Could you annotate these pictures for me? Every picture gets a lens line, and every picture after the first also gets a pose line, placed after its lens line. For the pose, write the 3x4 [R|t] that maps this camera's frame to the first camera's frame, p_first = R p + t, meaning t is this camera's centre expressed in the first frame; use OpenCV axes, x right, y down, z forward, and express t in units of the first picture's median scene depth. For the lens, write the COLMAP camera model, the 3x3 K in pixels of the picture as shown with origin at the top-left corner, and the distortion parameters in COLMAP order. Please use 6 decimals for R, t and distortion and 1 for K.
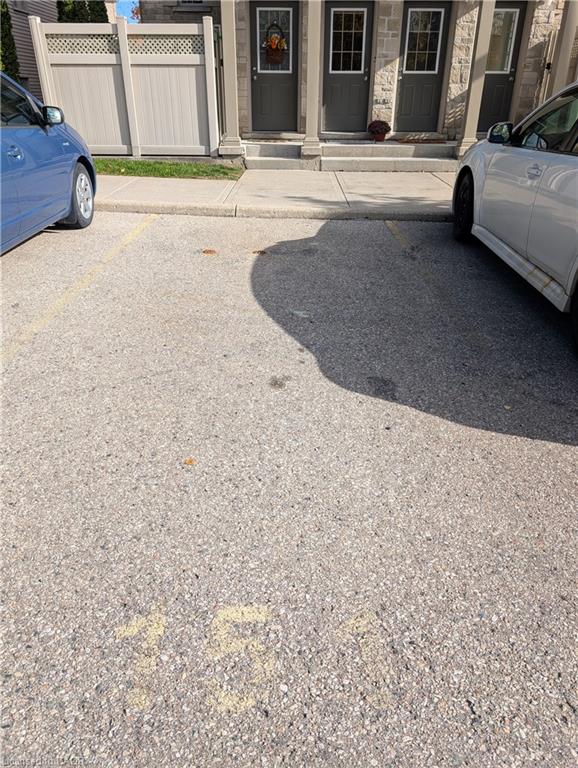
lens RADIAL K [[551.5, 0, 291.2], [0, 551.5, 381.4], [0, 0, 1]] dist [0.023690, -0.019010]
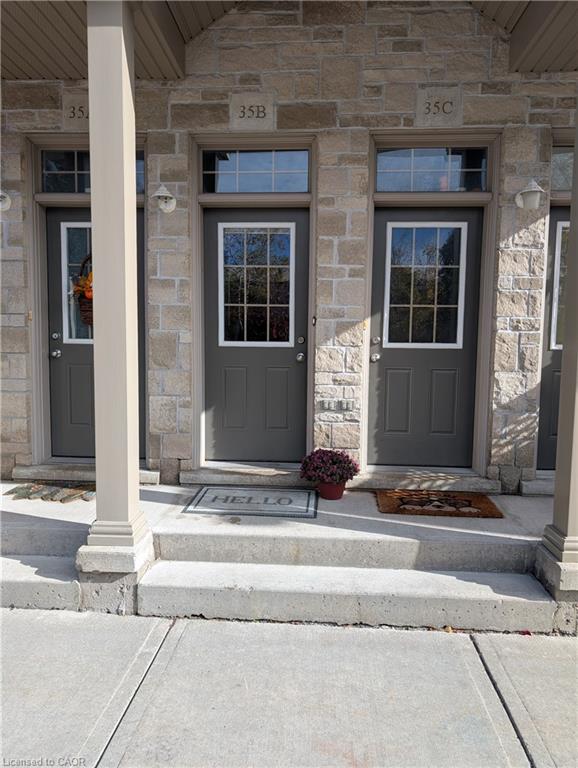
lens RADIAL K [[551.5, 0, 281.8], [0, 551.5, 383.5], [0, 0, 1]] dist [0.023690, -0.019010]
pose [[0.997988, 0.011189, -0.062410, 0.153250], [-0.033877, 0.926124, -0.375696, -0.371197], [0.053596, 0.377054, 0.924639, 0.617064]]
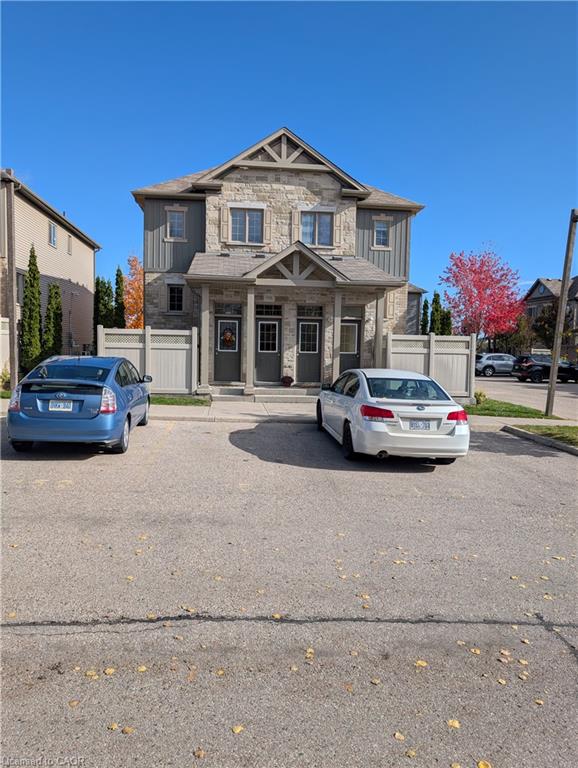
lens RADIAL K [[551.5, 0, 289.6], [0, 551.5, 385.5], [0, 0, 1]] dist [0.023690, -0.019010]
pose [[0.992732, 0.005434, 0.120227, -0.046673], [0.042084, 0.920237, -0.389092, 0.250396], [-0.112752, 0.391324, 0.913320, -0.617150]]
